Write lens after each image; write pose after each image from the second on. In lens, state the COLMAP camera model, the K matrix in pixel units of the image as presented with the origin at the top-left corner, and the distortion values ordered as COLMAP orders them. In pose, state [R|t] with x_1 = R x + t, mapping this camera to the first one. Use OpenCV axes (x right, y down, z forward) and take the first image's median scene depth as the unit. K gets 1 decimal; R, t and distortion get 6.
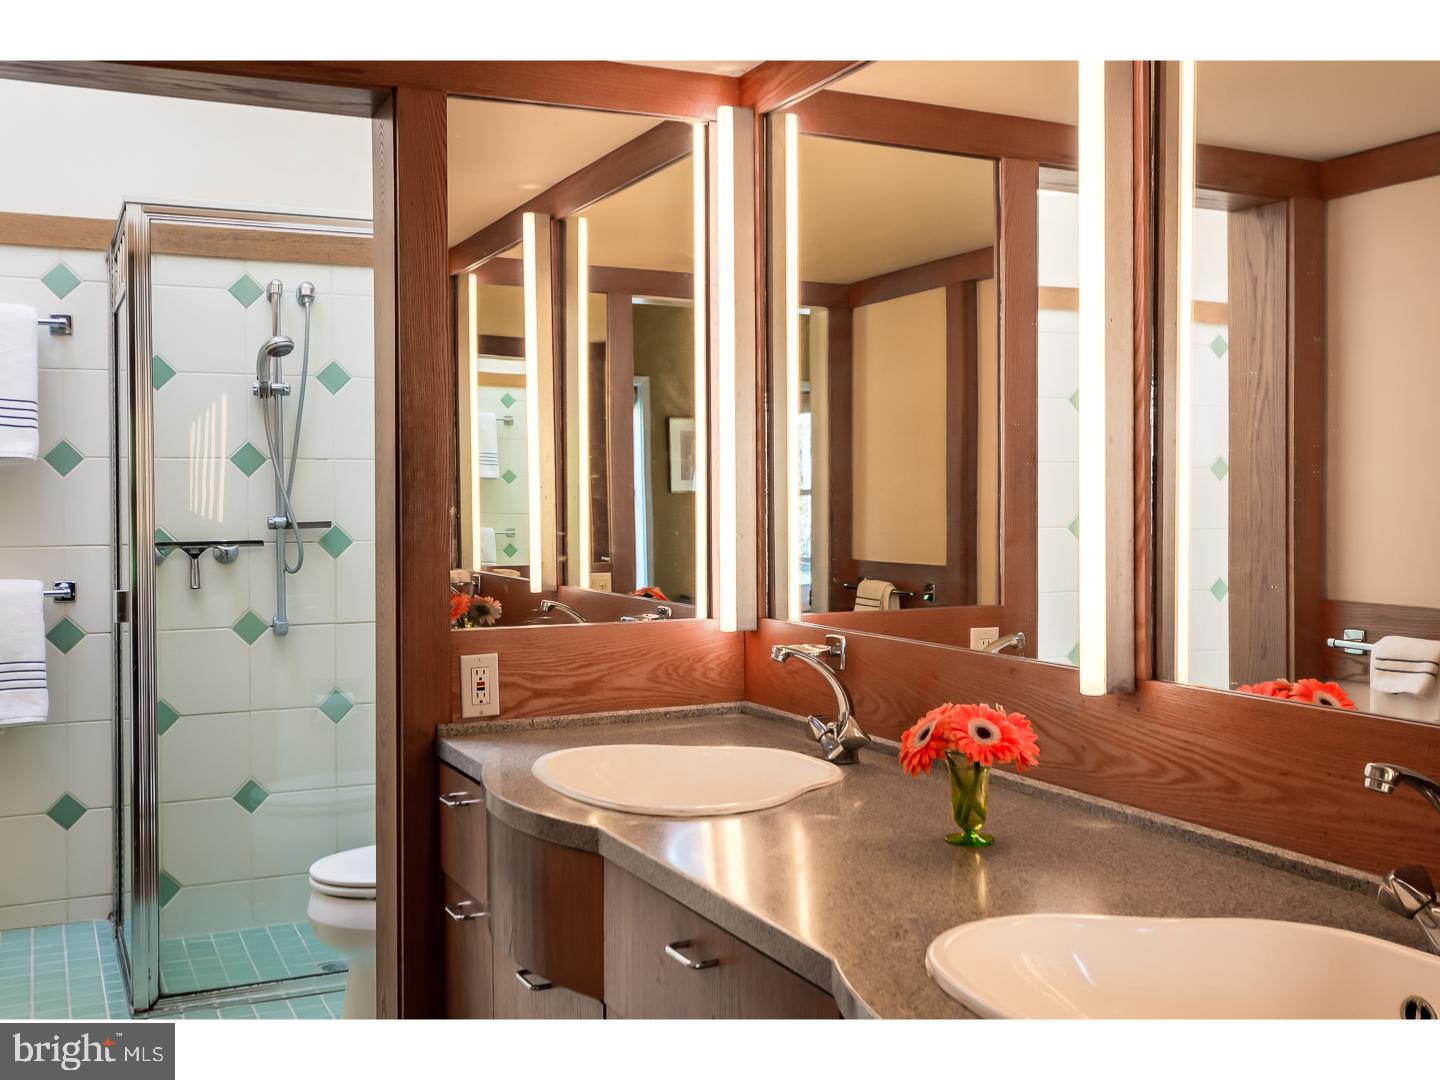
lens RADIAL K [[1523.2, 0, 721.1], [0, 1523.2, 513.9], [0, 0, 1]] dist [0.009392, 0.026924]
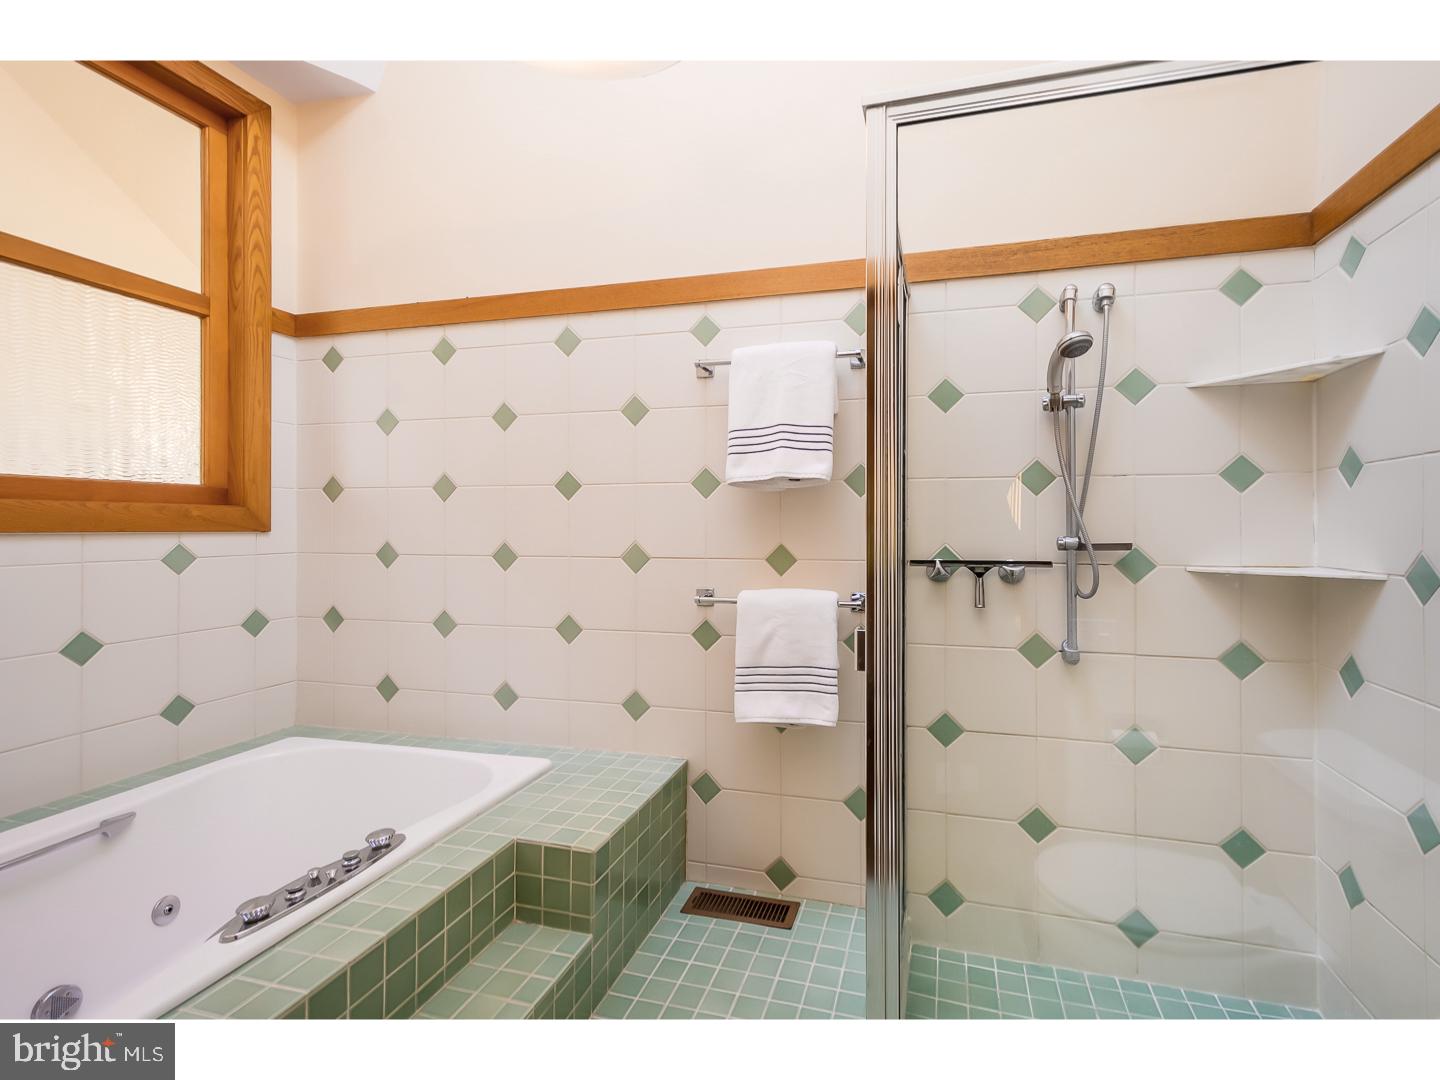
lens RADIAL K [[716.3, 0, 722.6], [0, 716.3, 526.5], [0, 0, 1]] dist [0.021016, 0.000092]
pose [[0.753343, 0.006517, -0.657596, -0.160533], [-0.012958, 0.999904, -0.004934, 0.000286], [0.657501, 0.012238, 0.753355, 0.527886]]
